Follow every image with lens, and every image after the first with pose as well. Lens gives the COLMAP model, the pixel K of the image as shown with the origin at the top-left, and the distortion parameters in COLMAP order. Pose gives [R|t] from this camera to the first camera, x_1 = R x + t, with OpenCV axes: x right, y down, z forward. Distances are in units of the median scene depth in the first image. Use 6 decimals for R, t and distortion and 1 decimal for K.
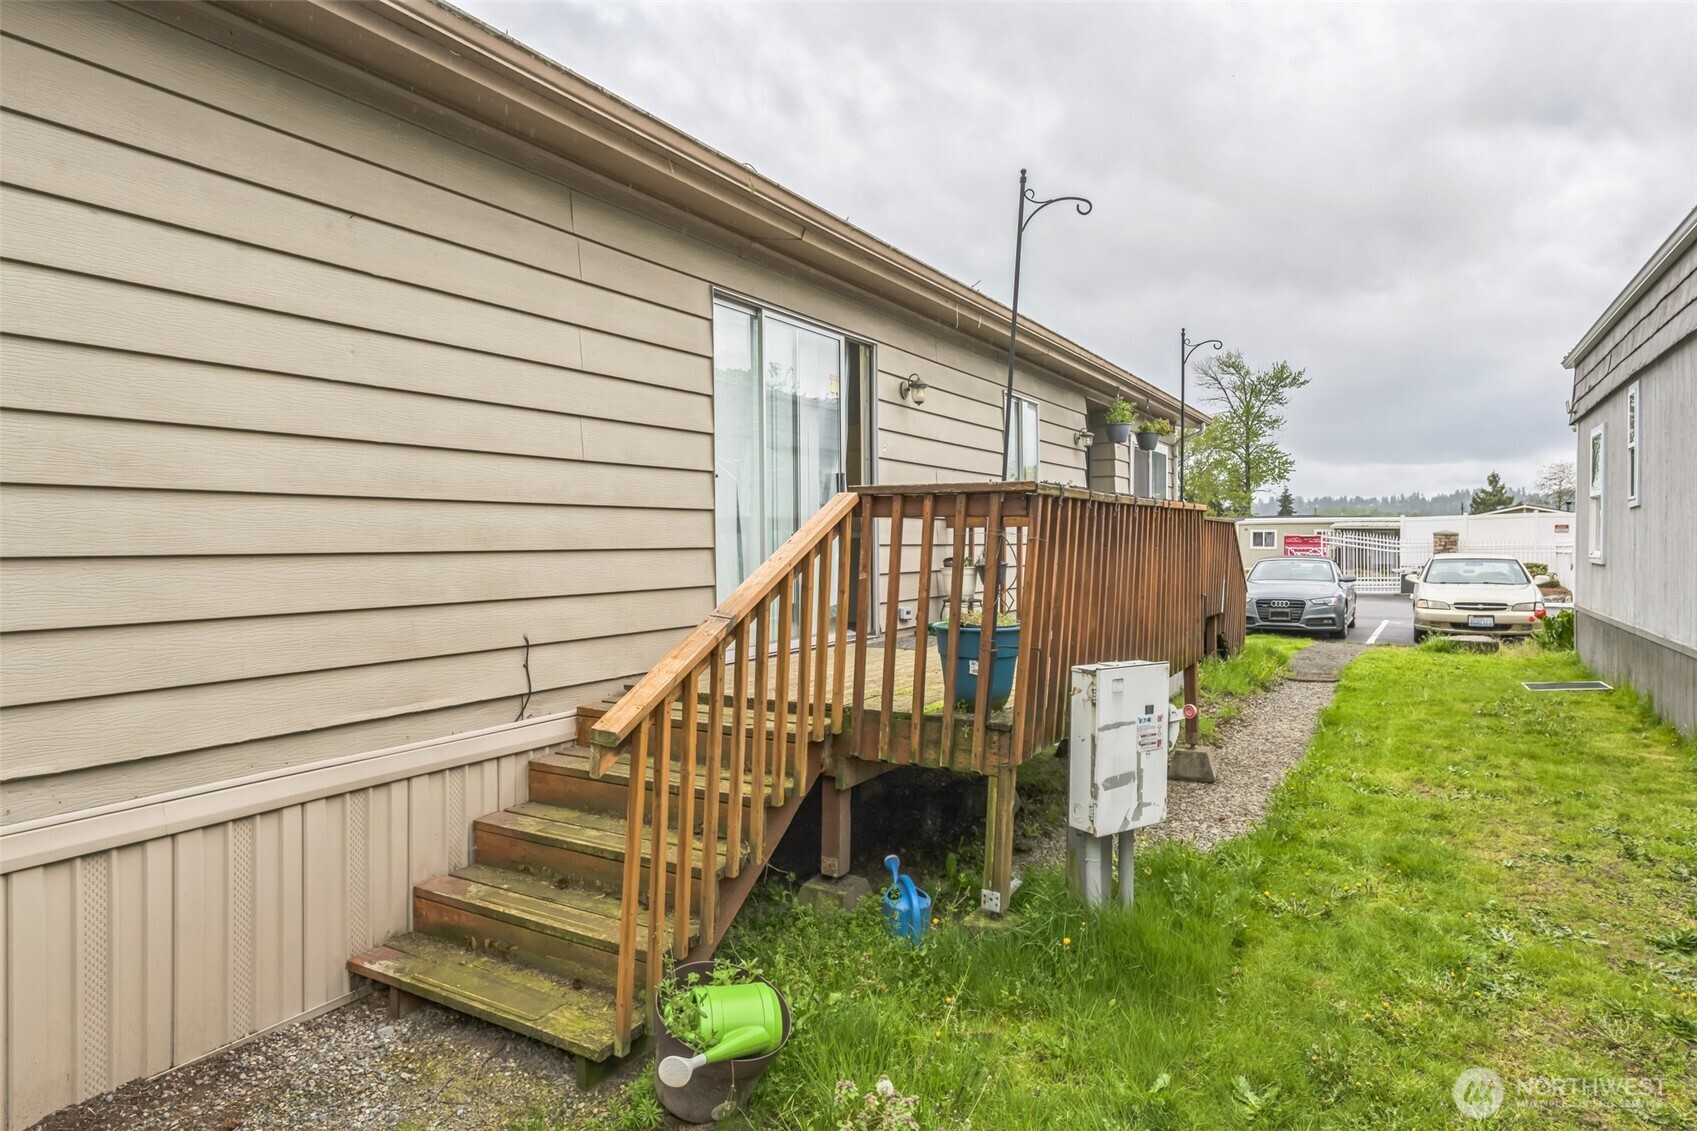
lens RADIAL K [[997.9, 0, 848.0], [0, 997.9, 547.7], [0, 0, 1]] dist [0.001262, 0.001531]
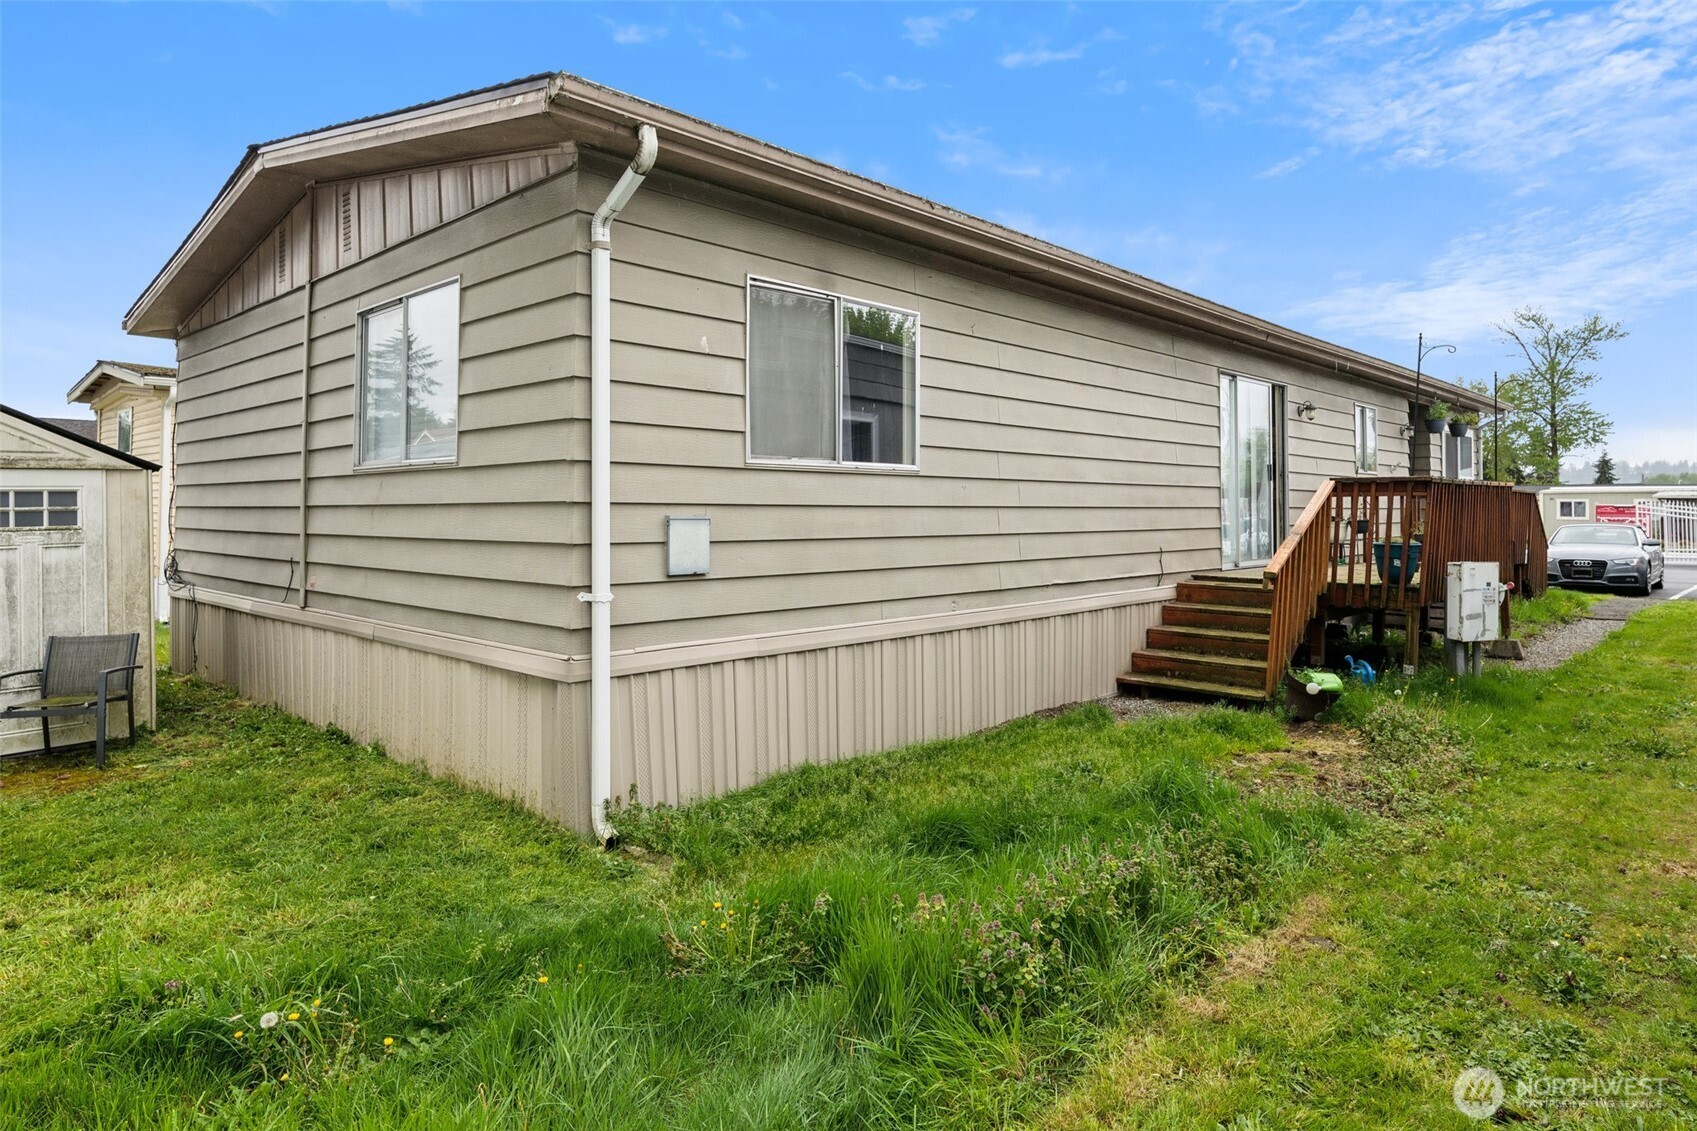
lens RADIAL K [[1005.8, 0, 845.7], [0, 1005.8, 481.6], [0, 0, 1]] dist [-0.001704, -0.000334]
pose [[0.972688, -0.002114, -0.232106, -0.183107], [-0.005949, 0.999403, -0.034034, 0.009478], [0.232039, 0.034485, 0.972095, -0.481965]]
